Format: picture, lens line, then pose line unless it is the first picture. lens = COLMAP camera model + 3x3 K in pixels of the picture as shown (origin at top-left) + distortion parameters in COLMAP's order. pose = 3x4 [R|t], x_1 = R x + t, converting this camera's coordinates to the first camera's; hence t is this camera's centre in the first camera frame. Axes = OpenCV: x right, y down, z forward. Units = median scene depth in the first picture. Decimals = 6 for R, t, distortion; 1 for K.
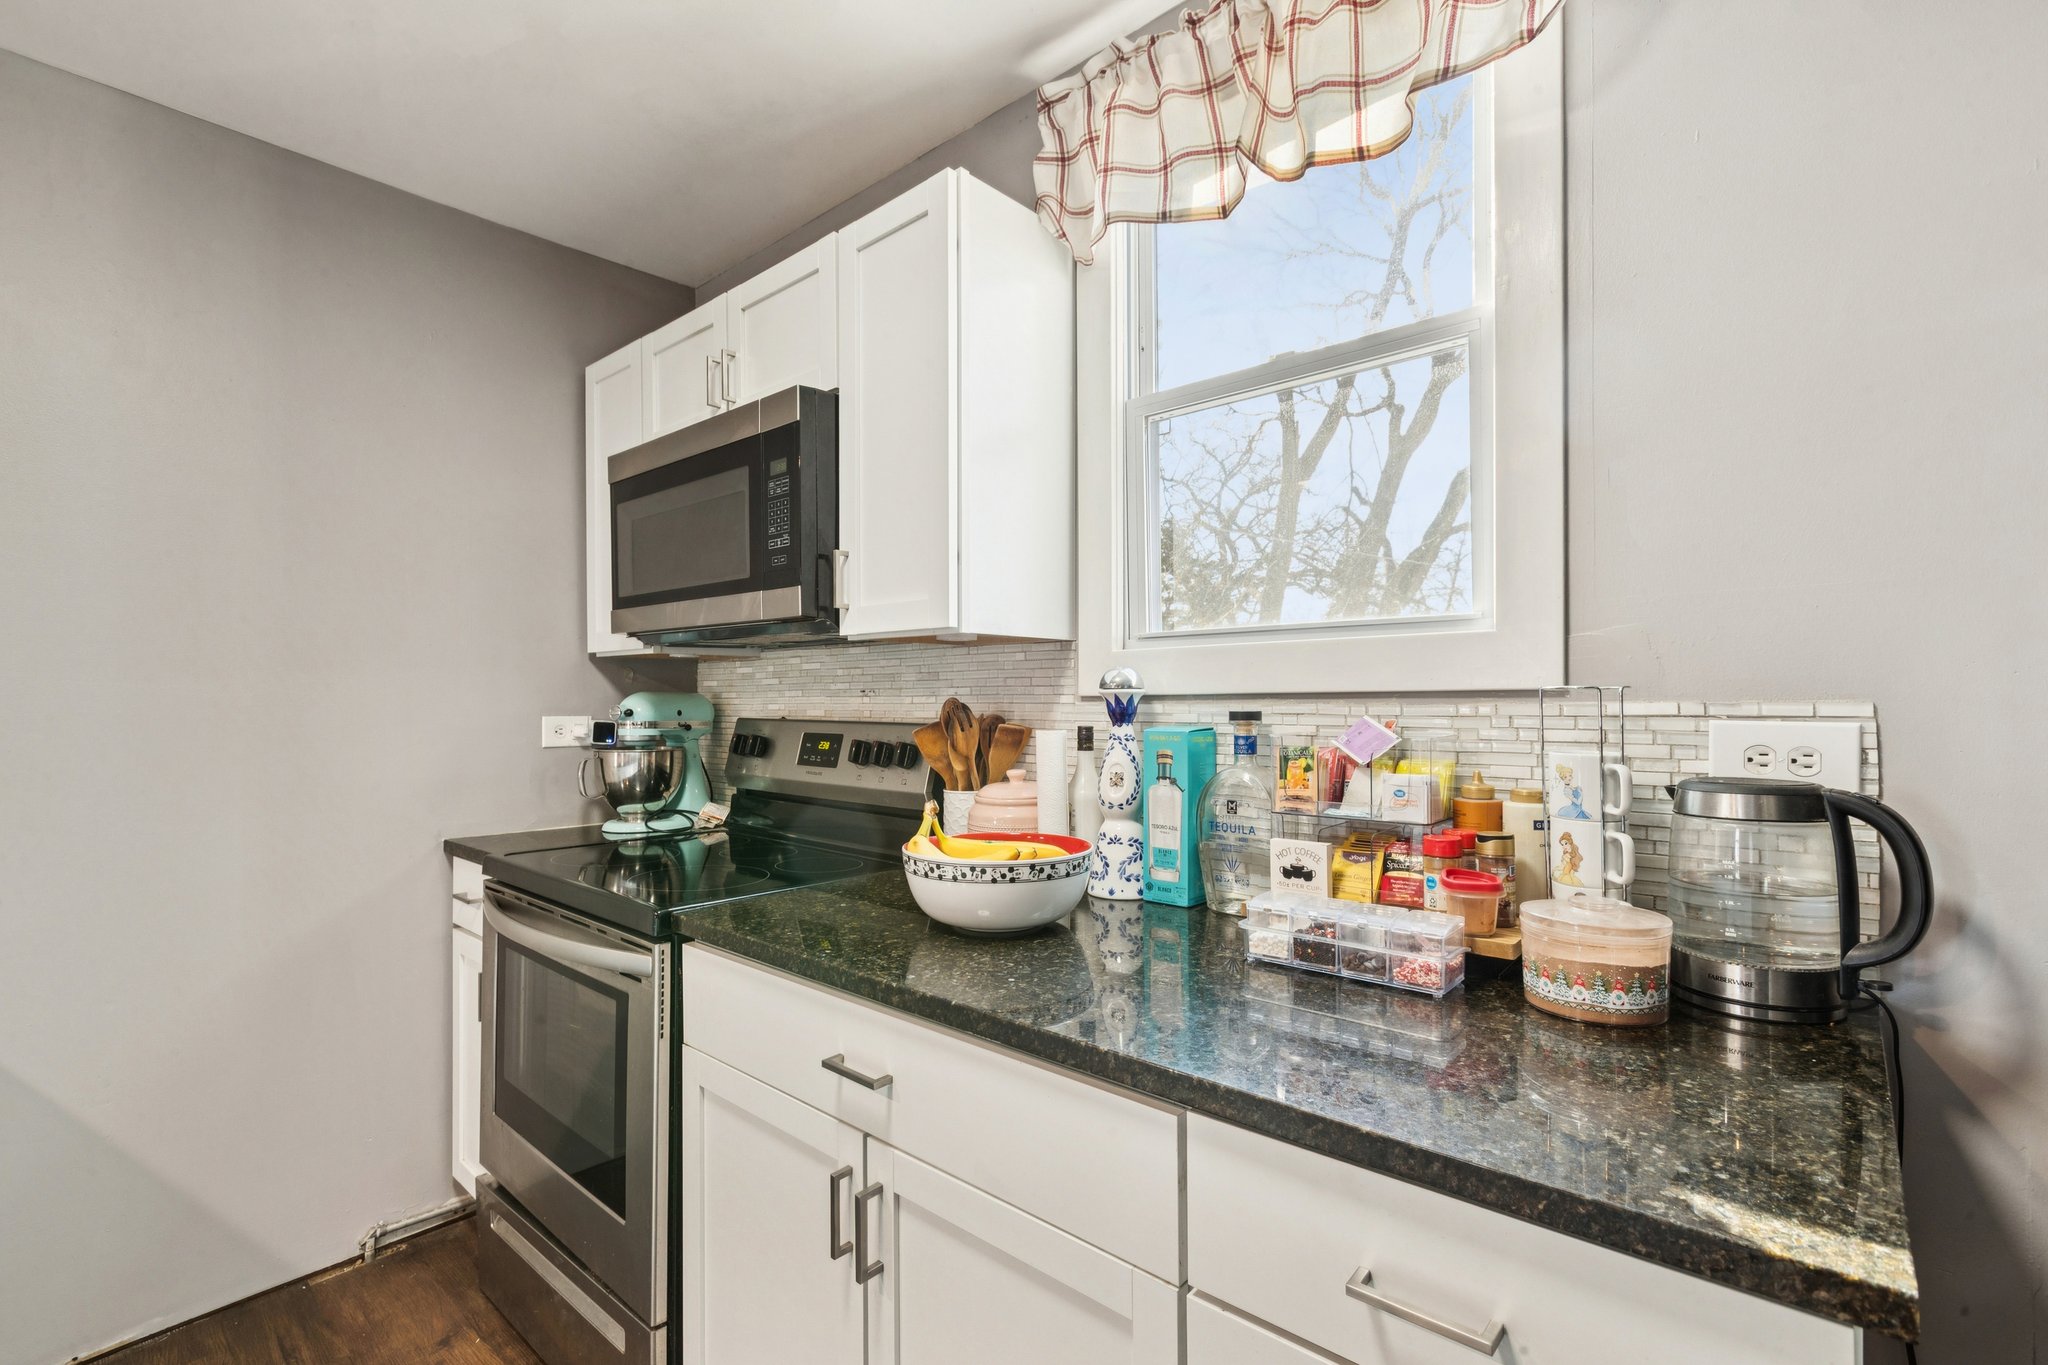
lens RADIAL K [[927.1, 0, 1023.2], [0, 927.1, 693.5], [0, 0, 1]] dist [0.000229, 0.000349]
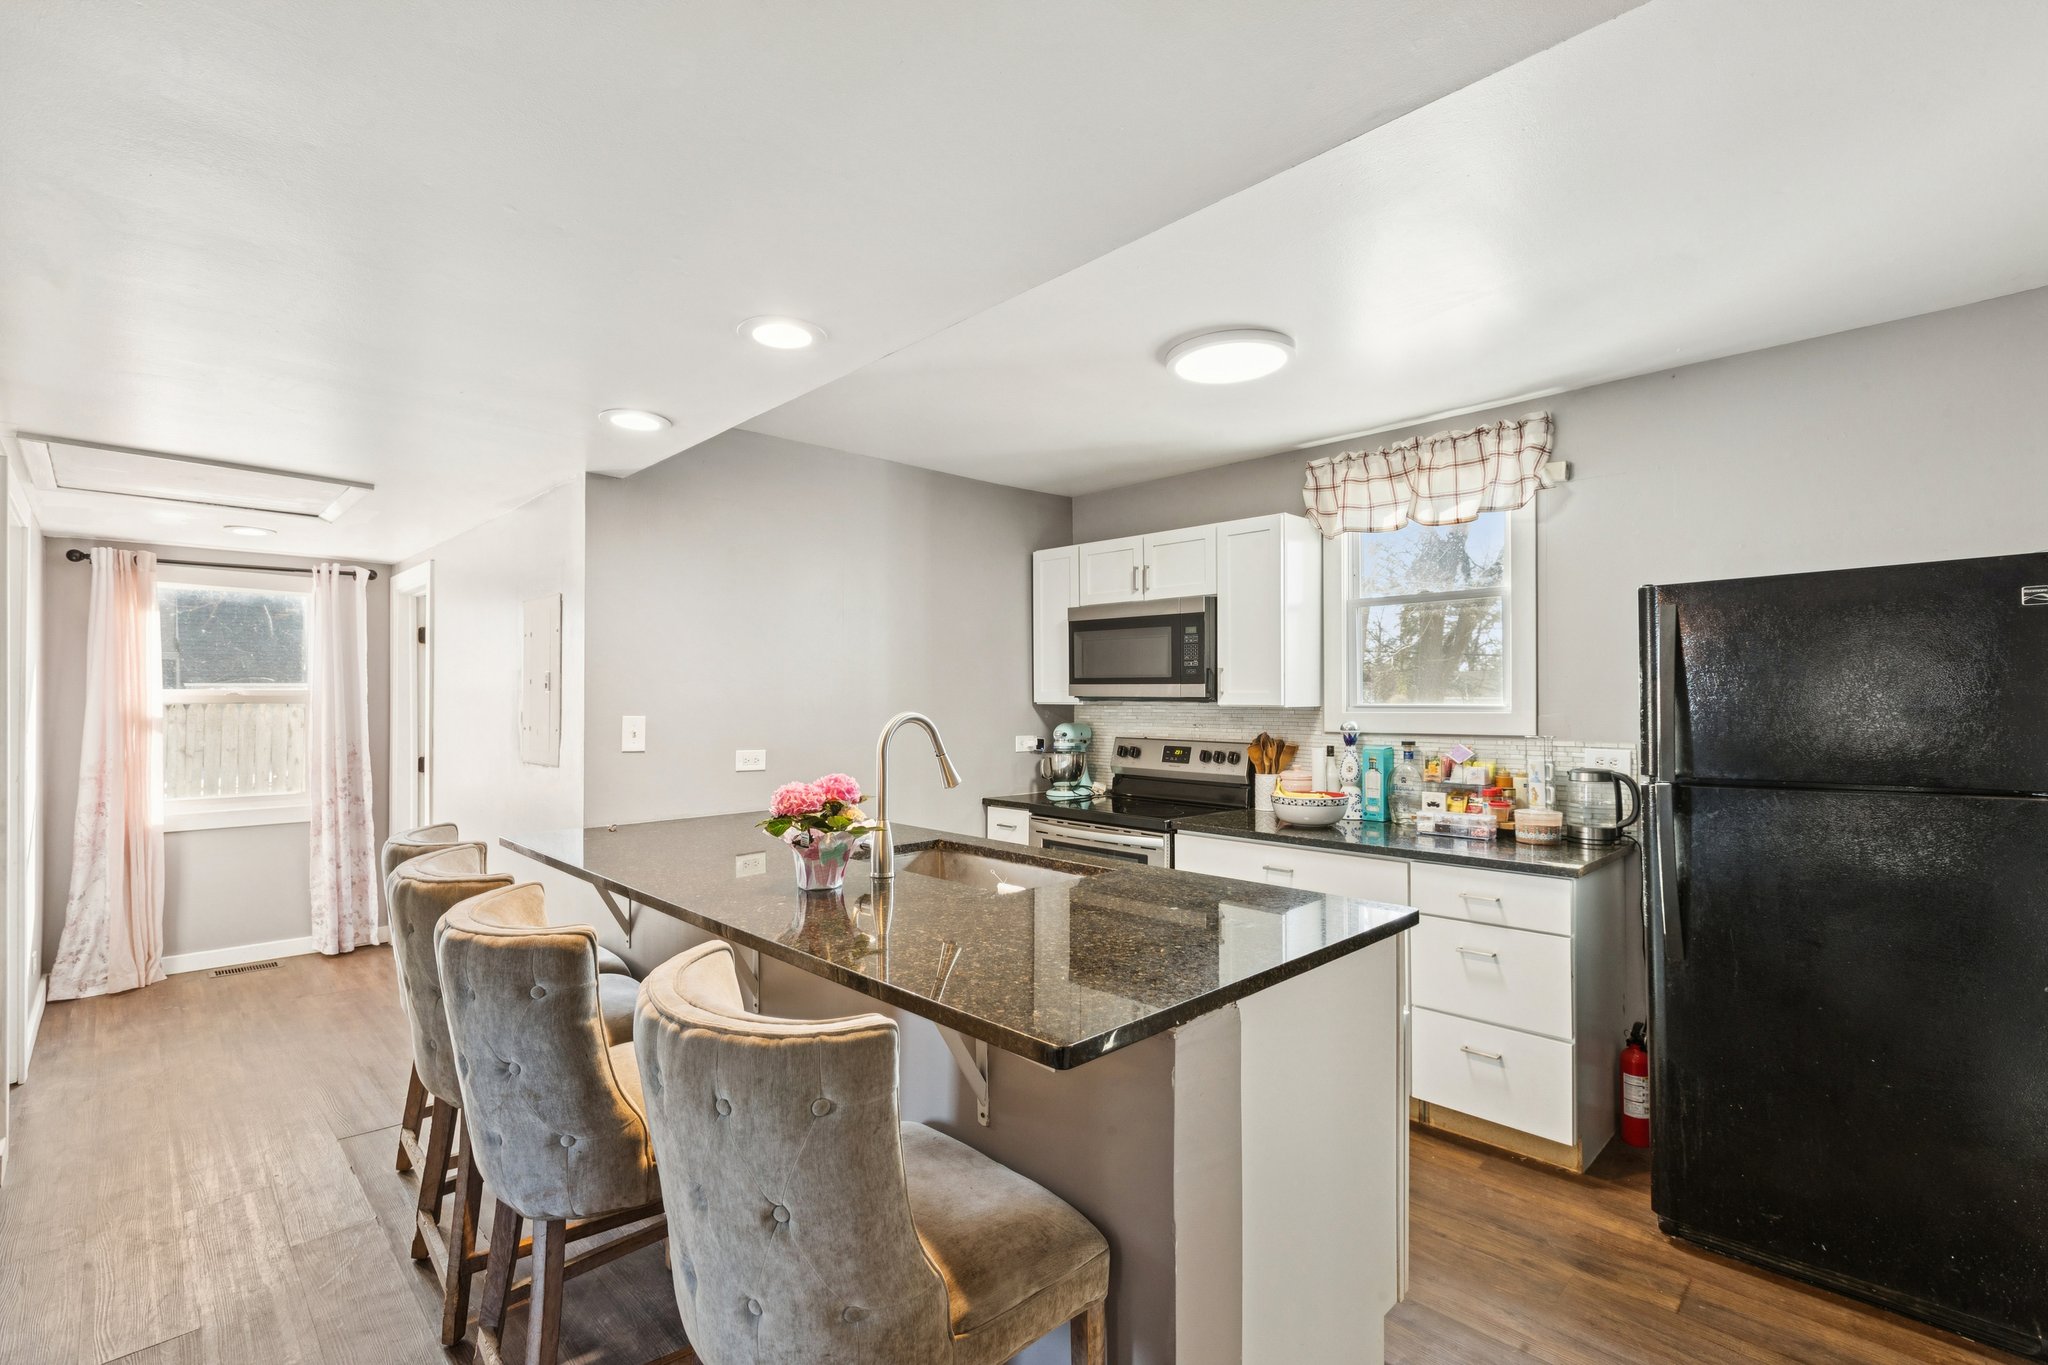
lens RADIAL K [[927.1, 0, 1022.2], [0, 927.1, 690.3], [0, 0, 1]] dist [0.000229, 0.000349]
pose [[0.997583, 0.001909, -0.069464, -0.509329], [-0.002145, 0.999992, -0.003311, -0.087969], [0.069458, 0.003452, 0.997579, -1.265879]]
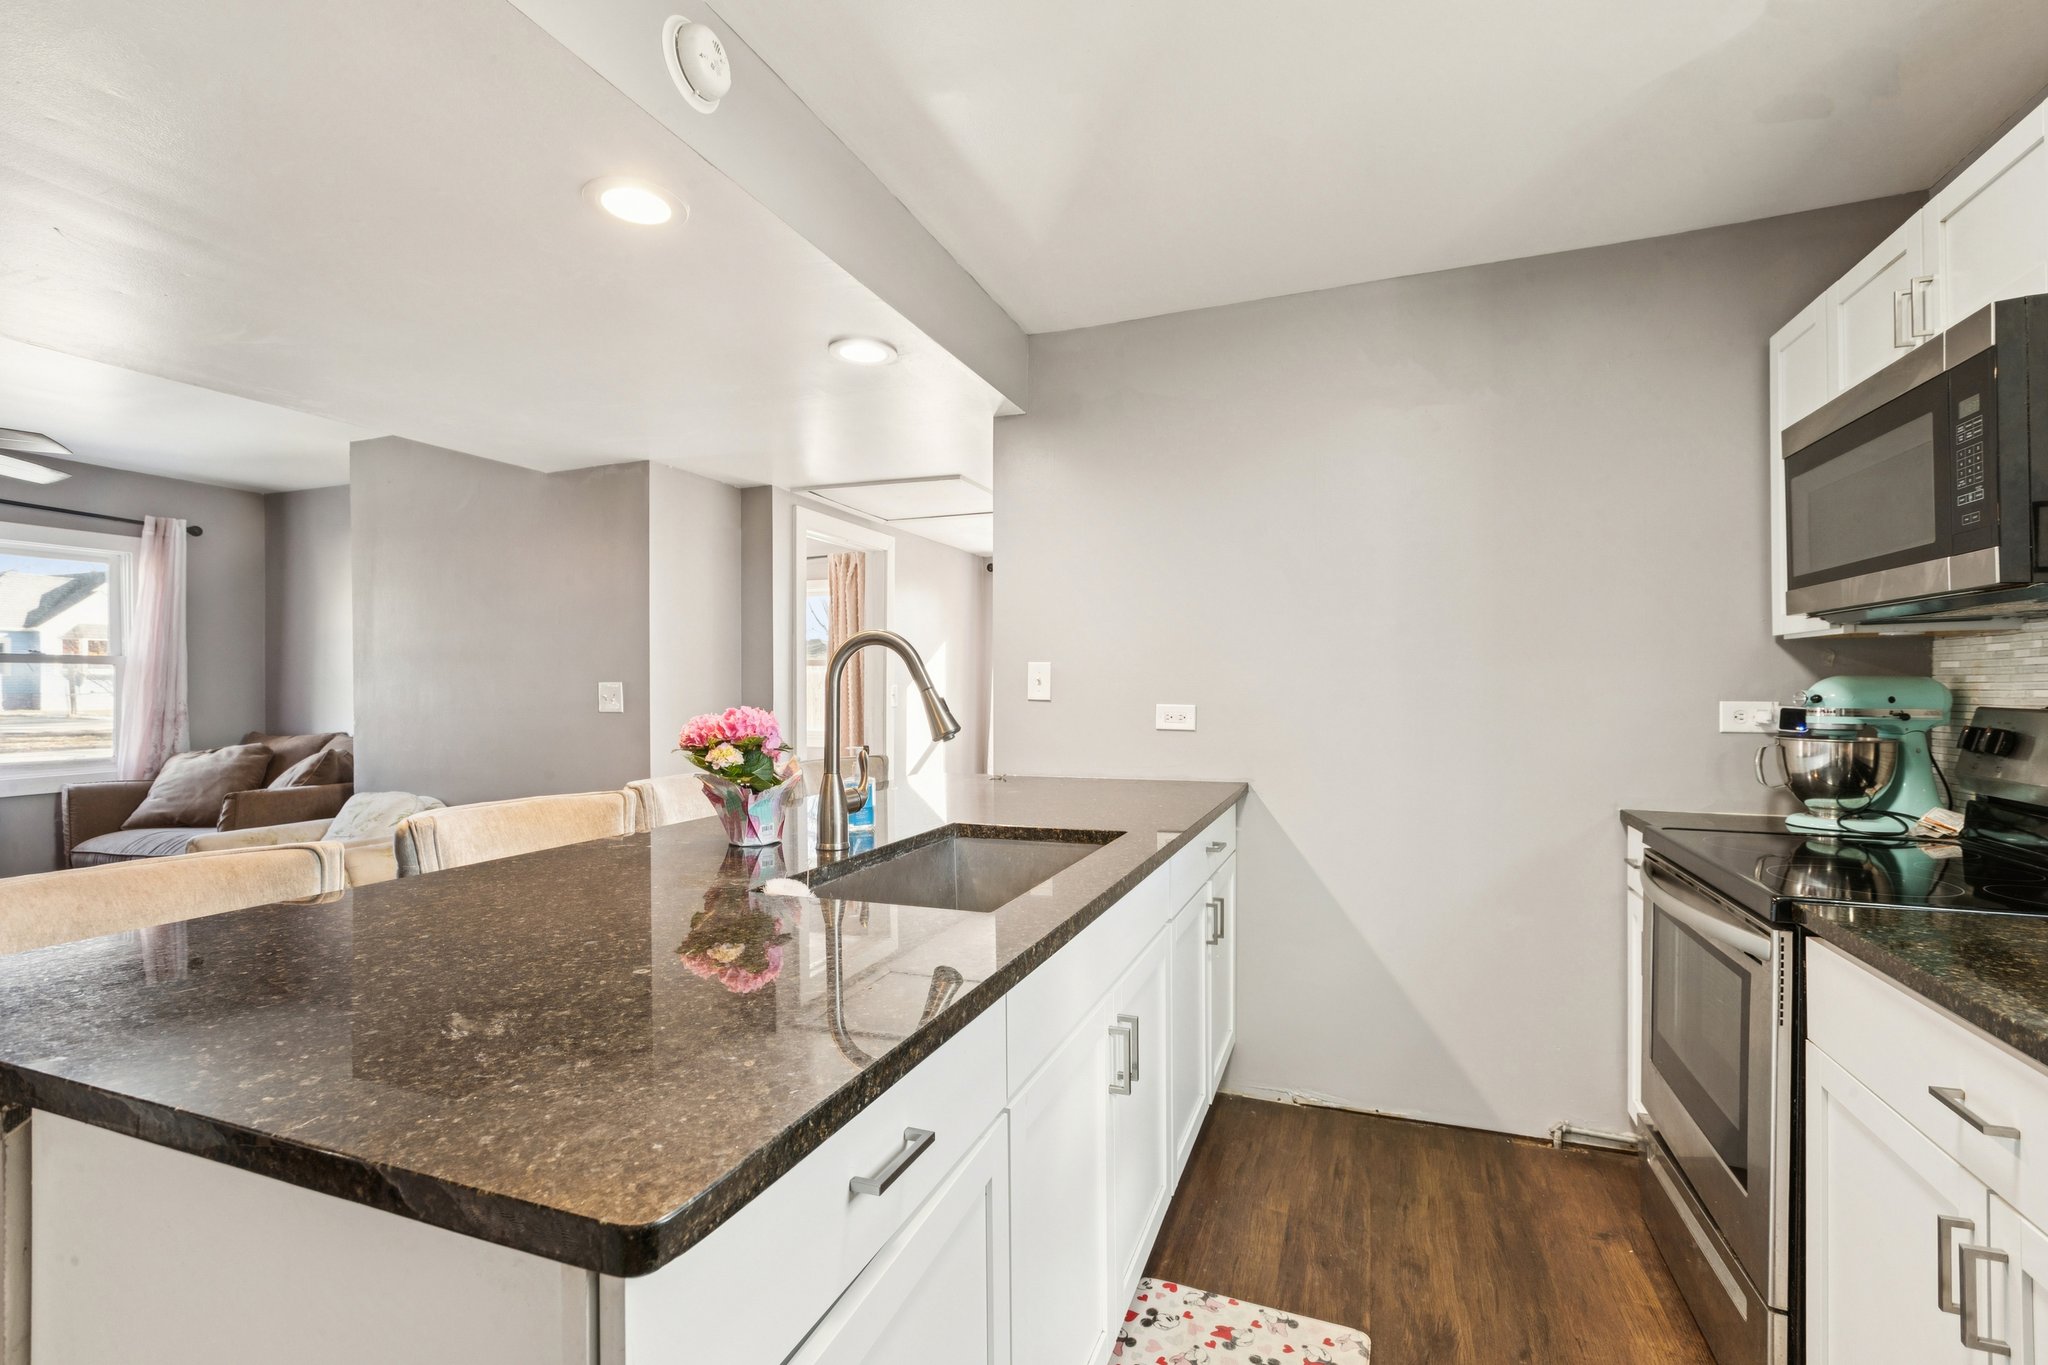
lens RADIAL K [[927.1, 0, 1020.7], [0, 927.1, 686.8], [0, 0, 1]] dist [0.000229, 0.000349]
pose [[0.357474, 0.002314, -0.933920, 0.208107], [0.007553, 0.999957, 0.005369, -0.002760], [0.933893, -0.008974, 0.357441, -0.097168]]
